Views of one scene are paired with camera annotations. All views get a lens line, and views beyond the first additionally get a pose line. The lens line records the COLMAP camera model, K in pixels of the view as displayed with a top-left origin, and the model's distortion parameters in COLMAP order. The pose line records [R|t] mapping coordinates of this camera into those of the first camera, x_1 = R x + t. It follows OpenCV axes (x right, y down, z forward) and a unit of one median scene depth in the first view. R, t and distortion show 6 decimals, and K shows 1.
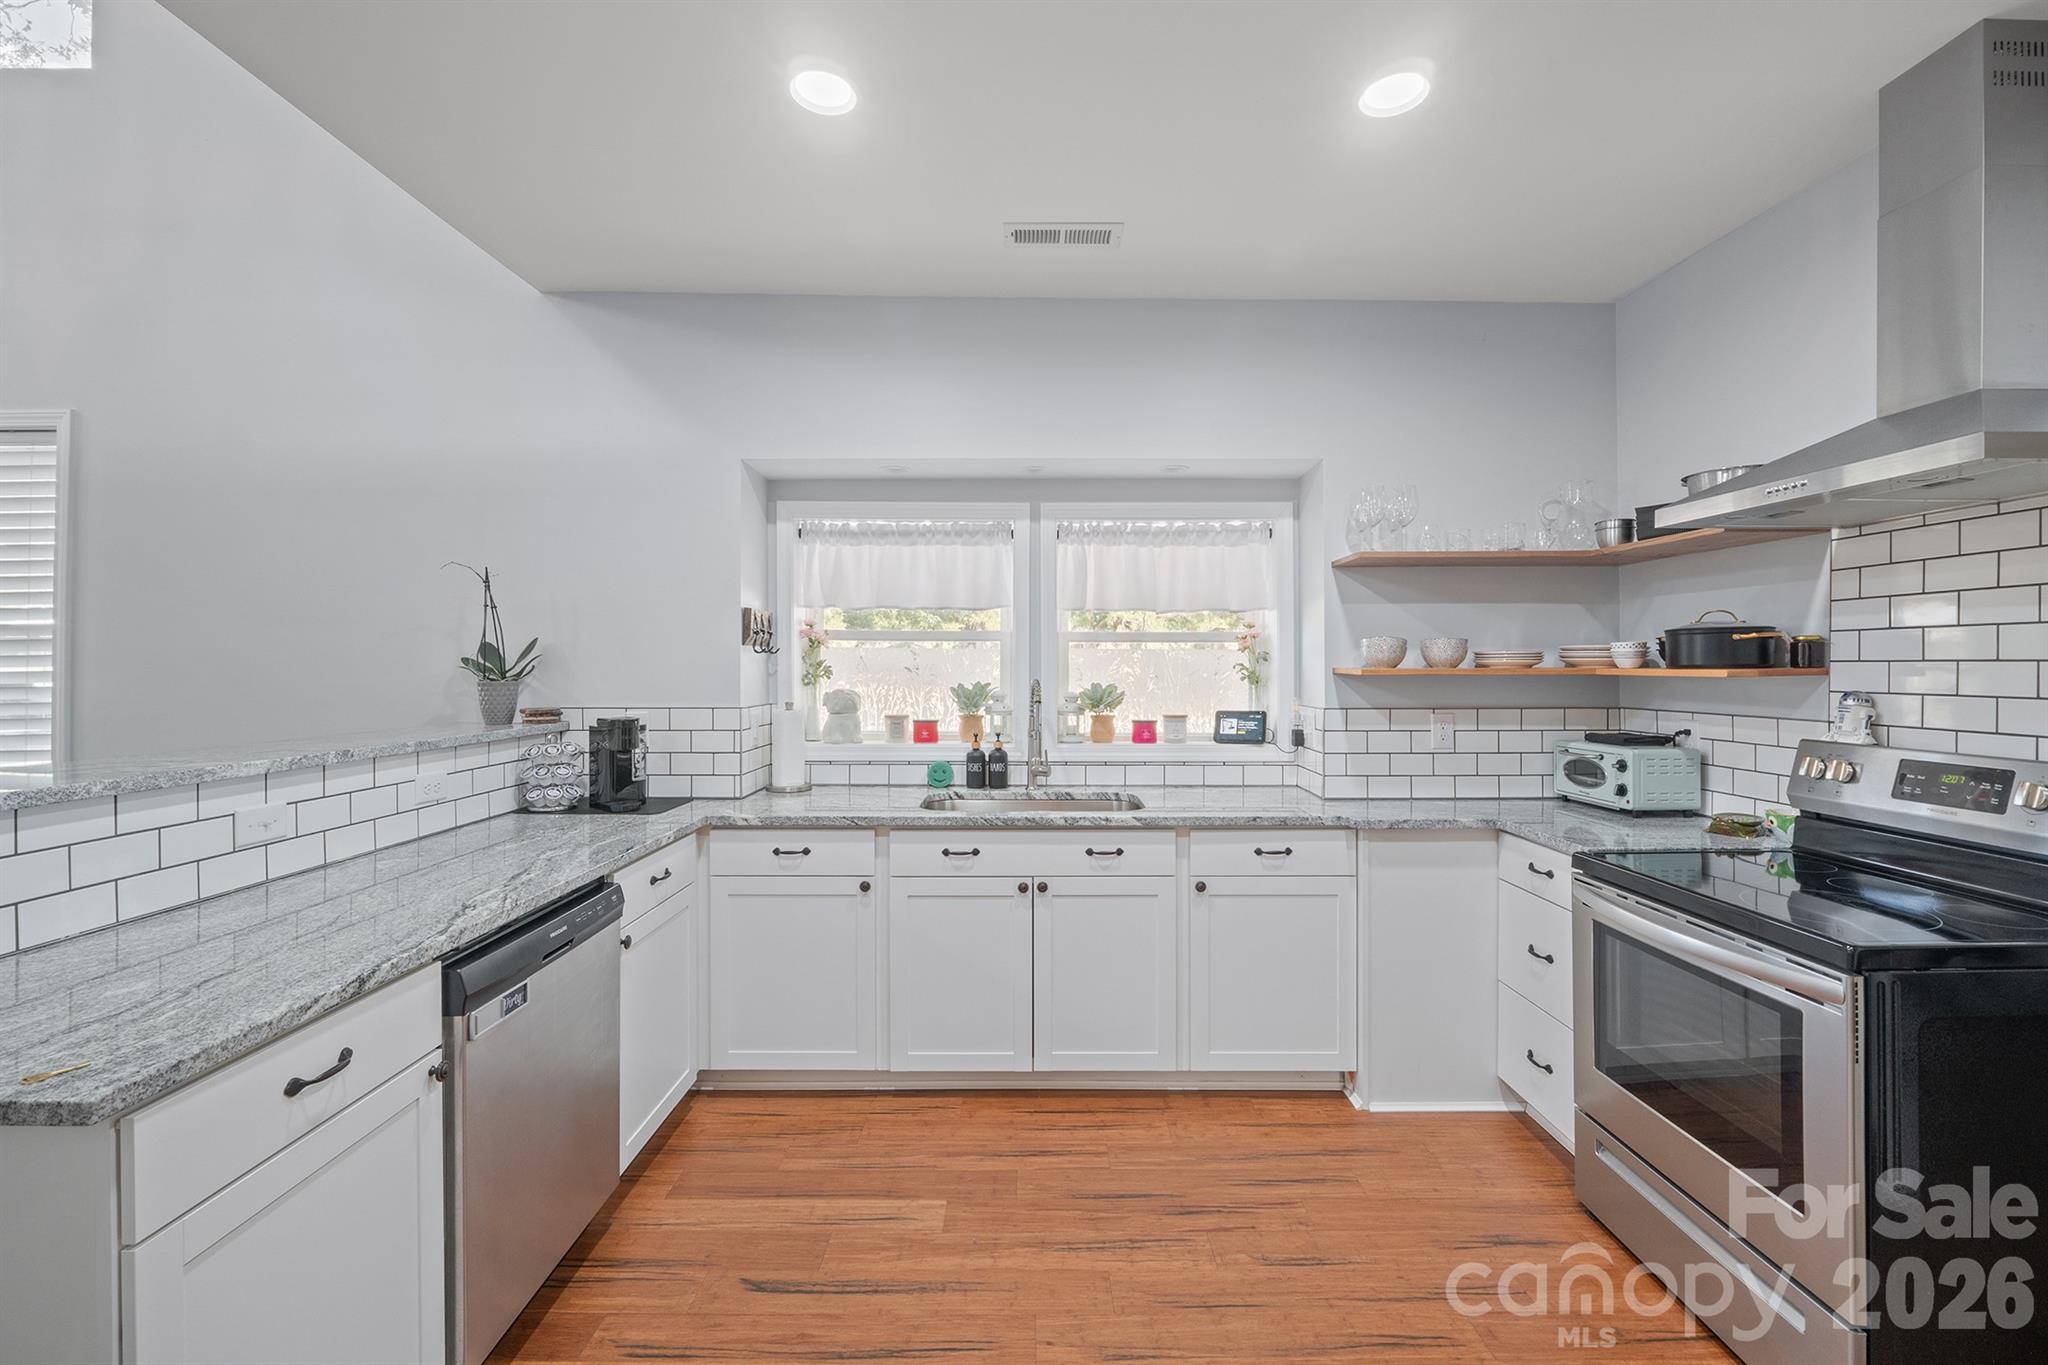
lens RADIAL K [[859.0, 0, 1028.7], [0, 859.0, 674.7], [0, 0, 1]] dist [-0.004914, -0.000030]
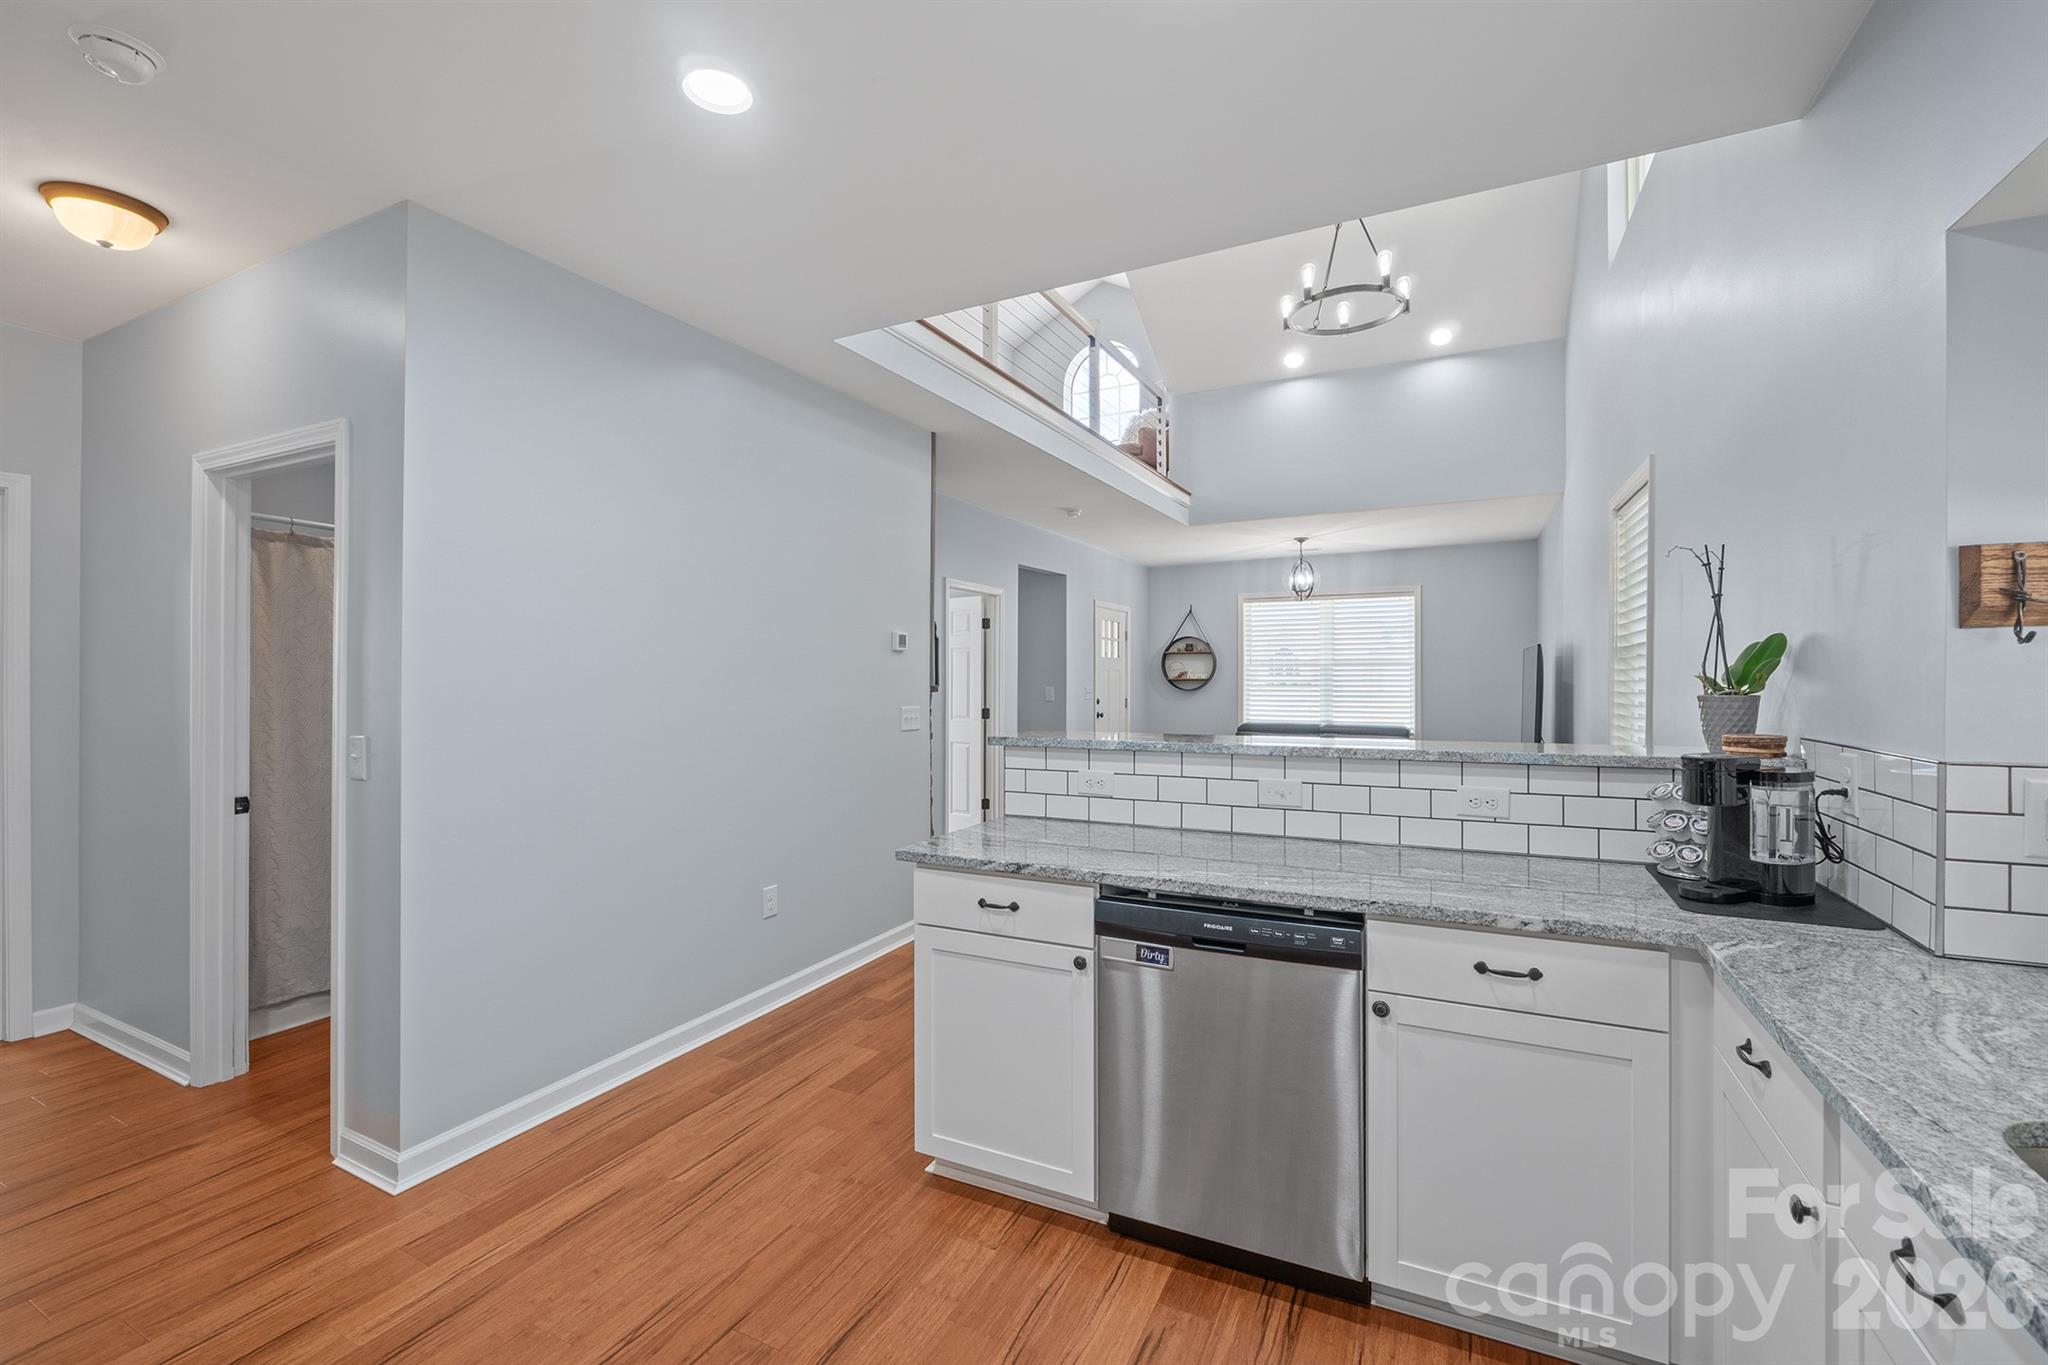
lens RADIAL K [[859.0, 0, 1029.0], [0, 859.0, 679.0], [0, 0, 1]] dist [-0.004914, -0.000030]
pose [[-0.449382, 0.002798, -0.893335, 0.338157], [-0.005160, 0.999970, 0.005728, -0.008033], [0.893325, 0.007184, -0.449354, 0.847627]]
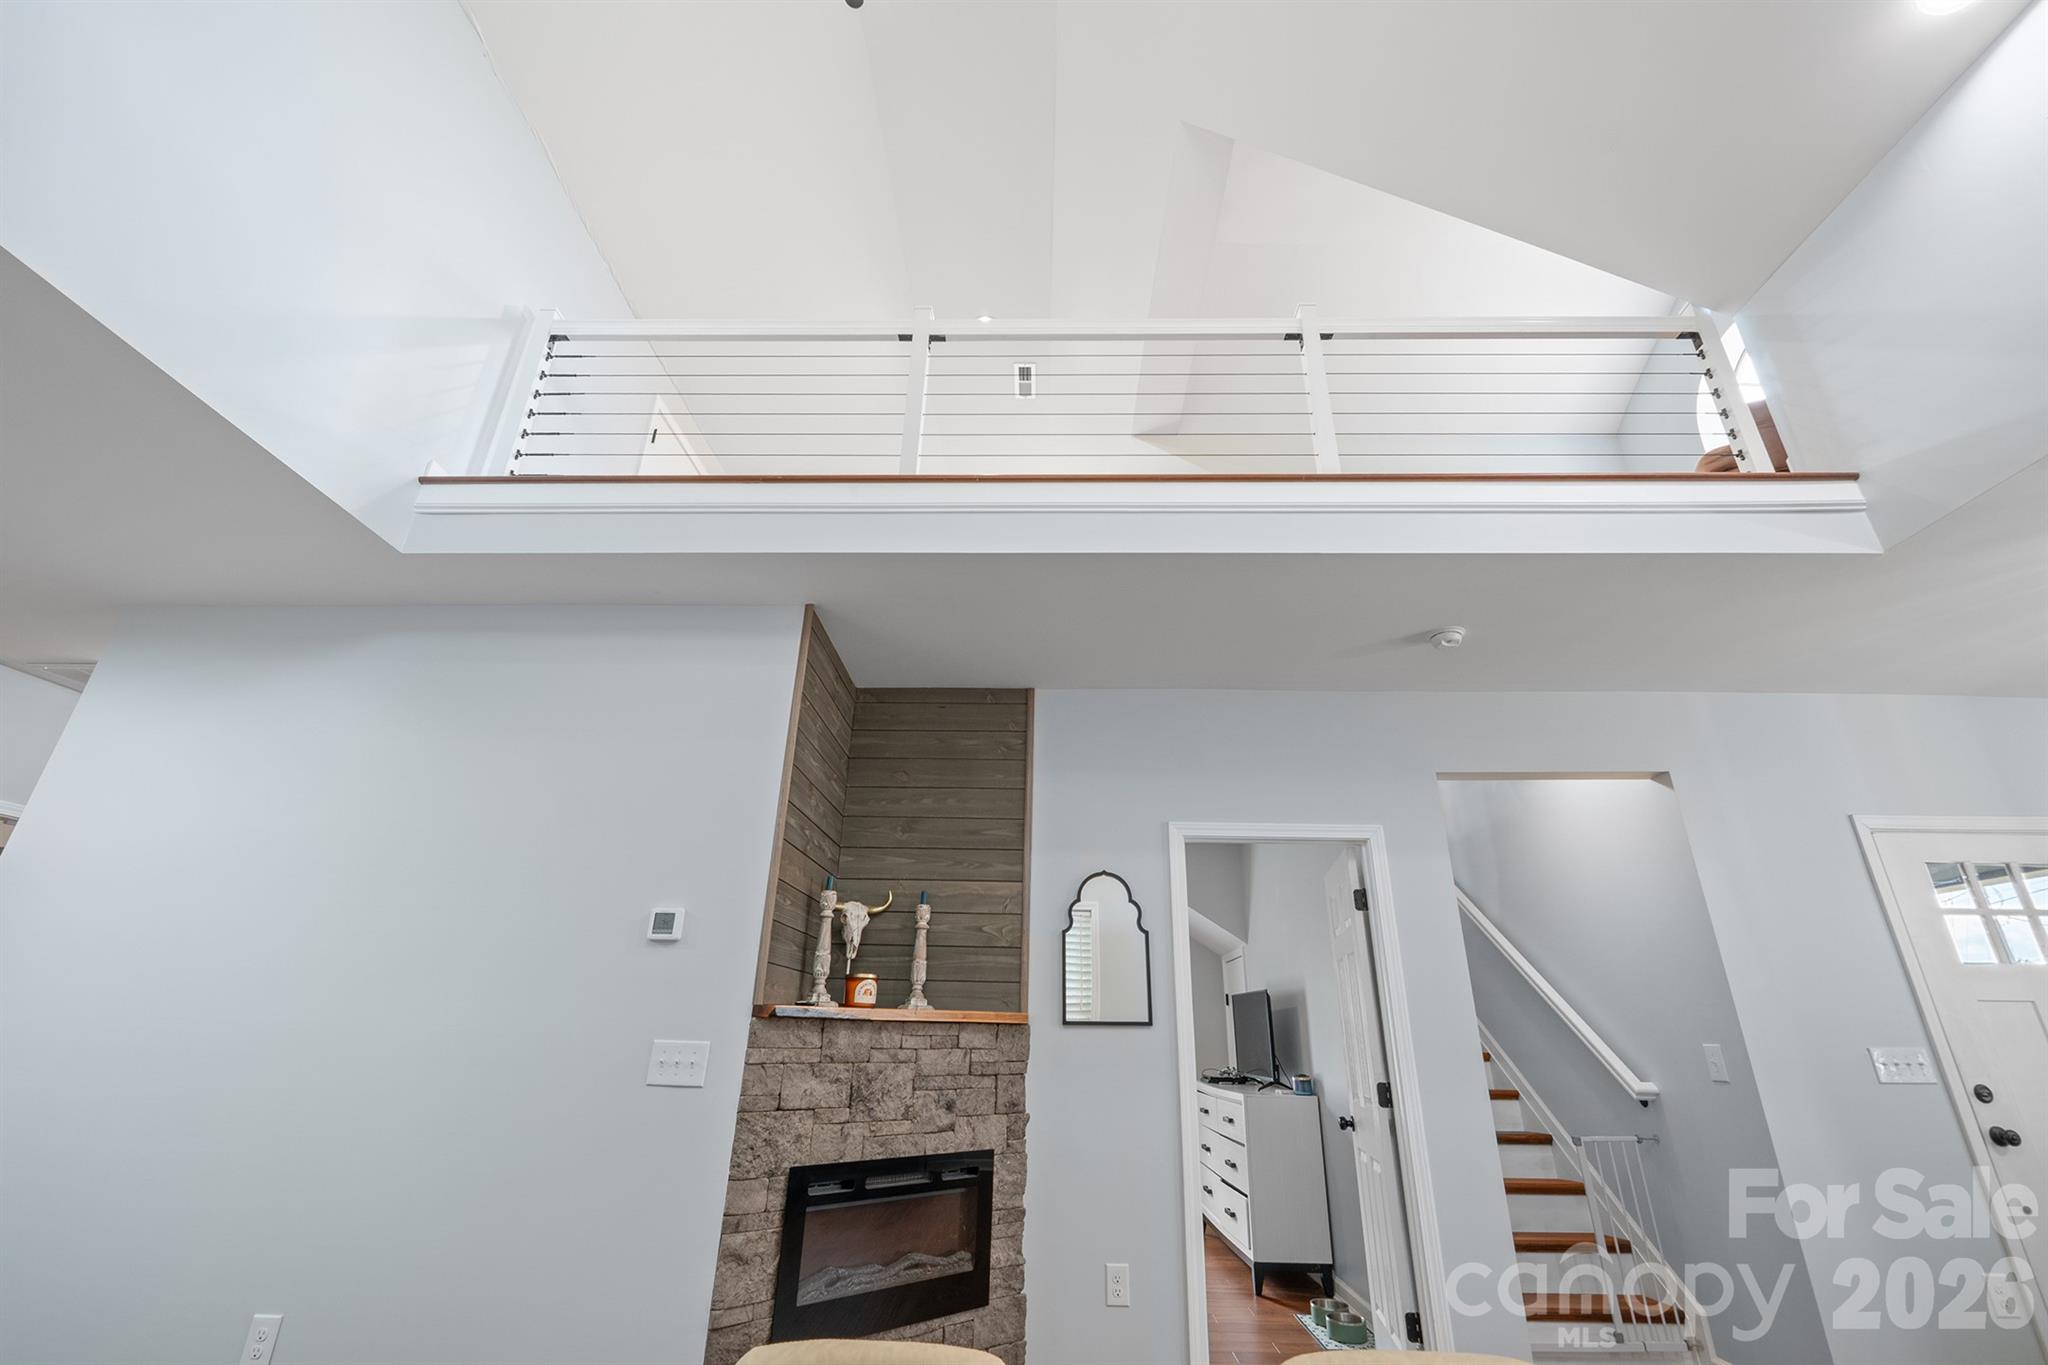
lens RADIAL K [[859.0, 0, 1034.7], [0, 859.0, 670.6], [0, 0, 1]] dist [-0.004914, -0.000030]
pose [[-0.999766, -0.010933, 0.018648, -1.381937], [-0.017381, 0.919478, -0.392757, 0.042980], [-0.012852, -0.392989, -0.919453, 0.925288]]
